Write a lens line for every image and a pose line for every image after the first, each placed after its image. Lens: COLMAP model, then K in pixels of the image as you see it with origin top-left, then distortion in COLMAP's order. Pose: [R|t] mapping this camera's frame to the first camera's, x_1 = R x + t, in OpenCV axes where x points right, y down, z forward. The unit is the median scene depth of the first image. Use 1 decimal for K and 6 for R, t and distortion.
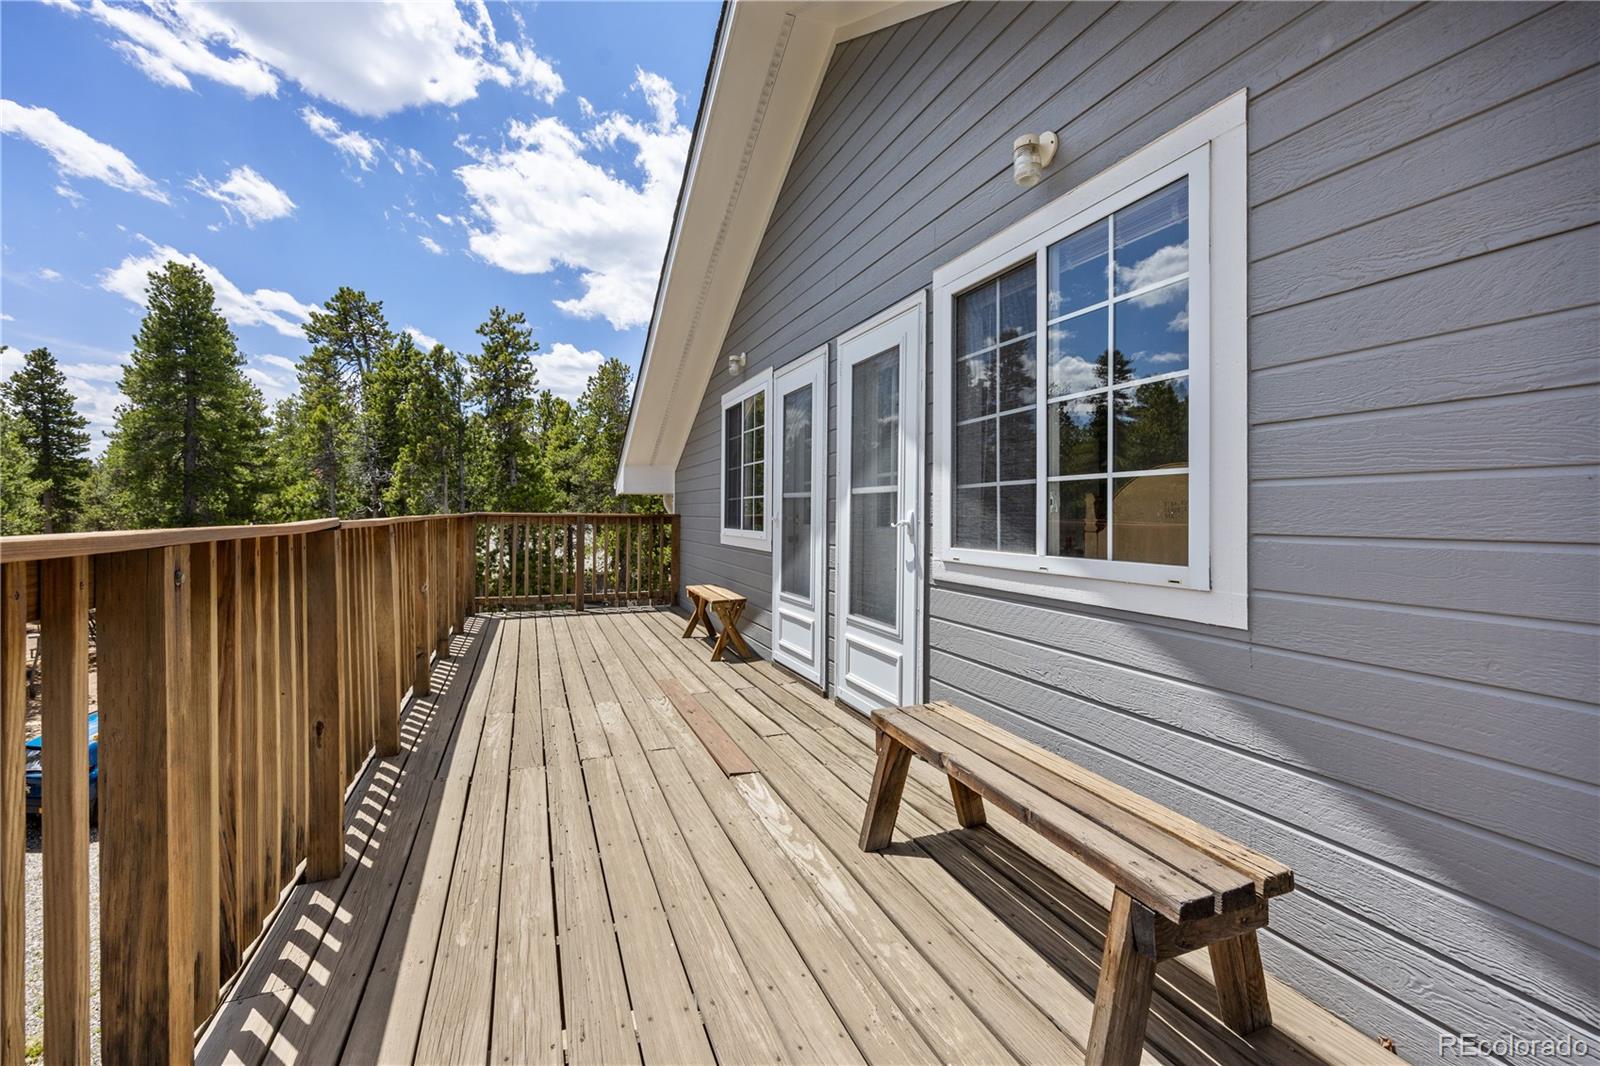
lens RADIAL K [[643.4, 0, 799.0], [0, 643.4, 515.6], [0, 0, 1]] dist [-0.000016, -0.000018]
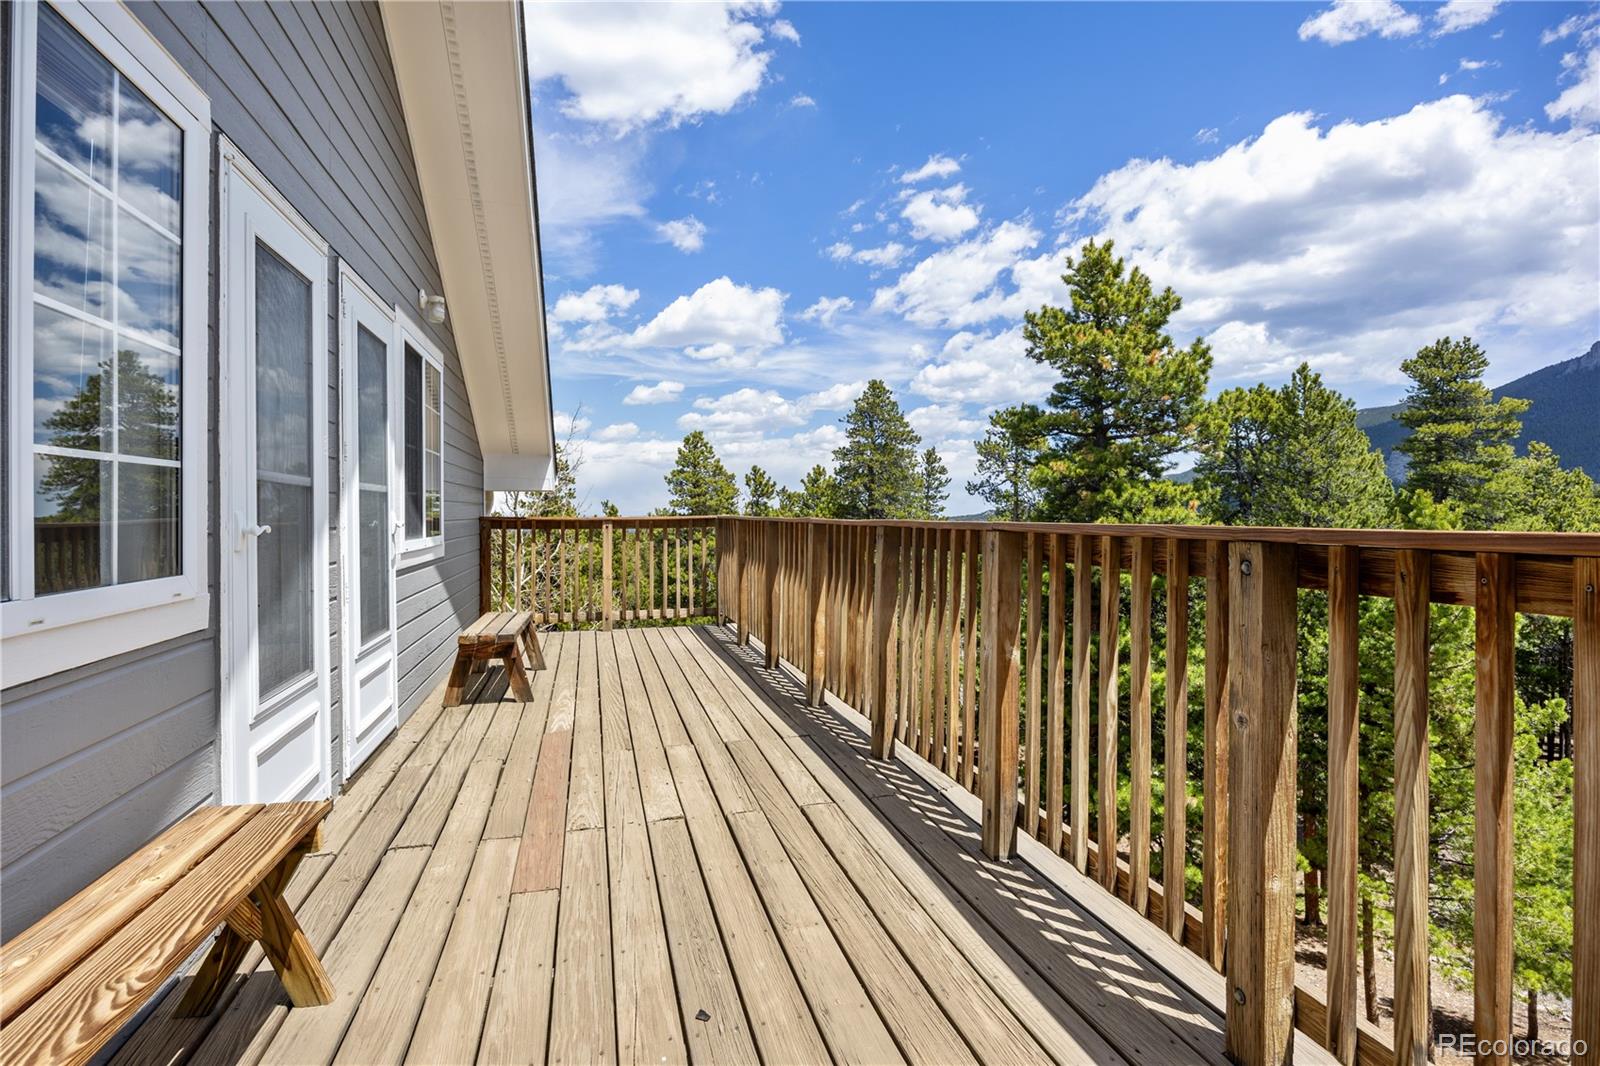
lens RADIAL K [[786.0, 0, 799.6], [0, 786.0, 516.1], [0, 0, 1]] dist [-0.000054, -0.000010]
pose [[-0.990242, -0.004340, 0.139288, -0.593998], [-0.002942, 0.999943, 0.010240, -0.013578], [-0.139324, 0.009730, -0.990199, 1.939085]]
